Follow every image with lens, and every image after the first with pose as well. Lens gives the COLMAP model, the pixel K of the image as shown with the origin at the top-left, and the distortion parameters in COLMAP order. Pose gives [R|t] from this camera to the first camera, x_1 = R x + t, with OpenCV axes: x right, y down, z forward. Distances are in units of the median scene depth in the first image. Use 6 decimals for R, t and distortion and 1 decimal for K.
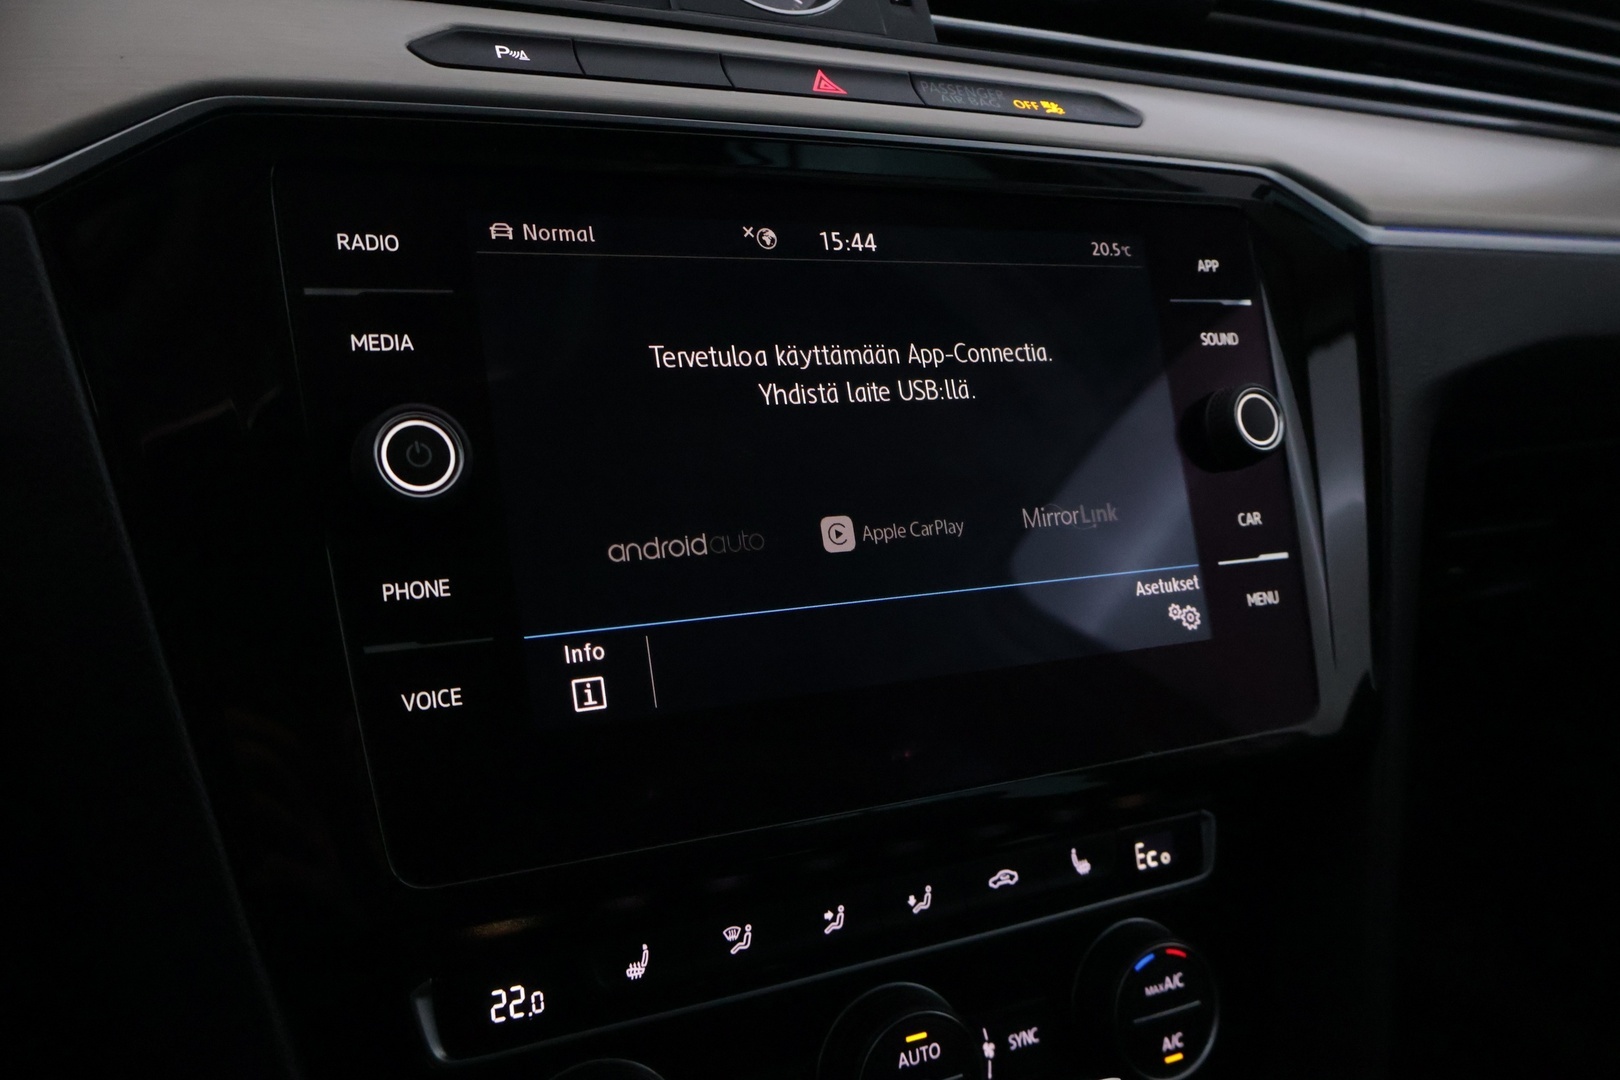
lens RADIAL K [[1379.6, 0, 797.9], [0, 1379.6, 556.9], [0, 0, 1]] dist [0.033484, -0.013712]
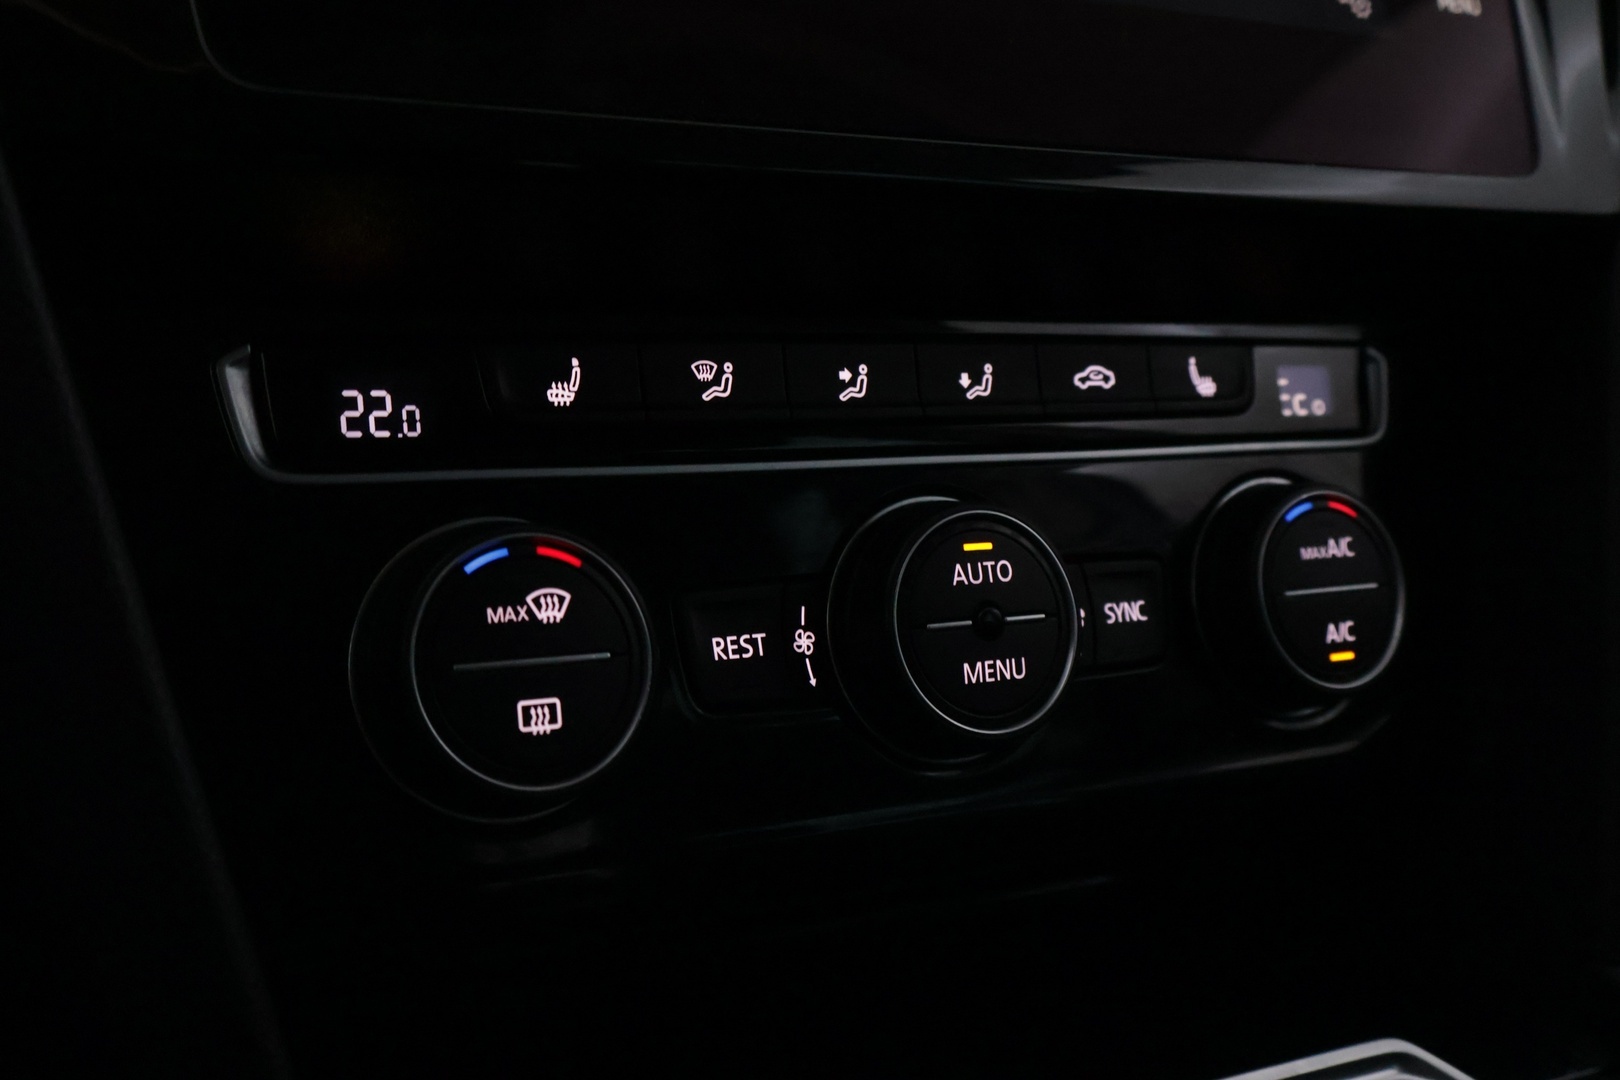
lens RADIAL K [[1951.7, 0, 808.1], [0, 1951.7, 524.0], [0, 0, 1]] dist [0.031745, 0.000000]
pose [[0.997285, 0.011318, 0.072766, -0.062262], [-0.005444, 0.996746, -0.080424, 0.400977], [-0.073439, 0.079810, 0.994101, 0.072639]]
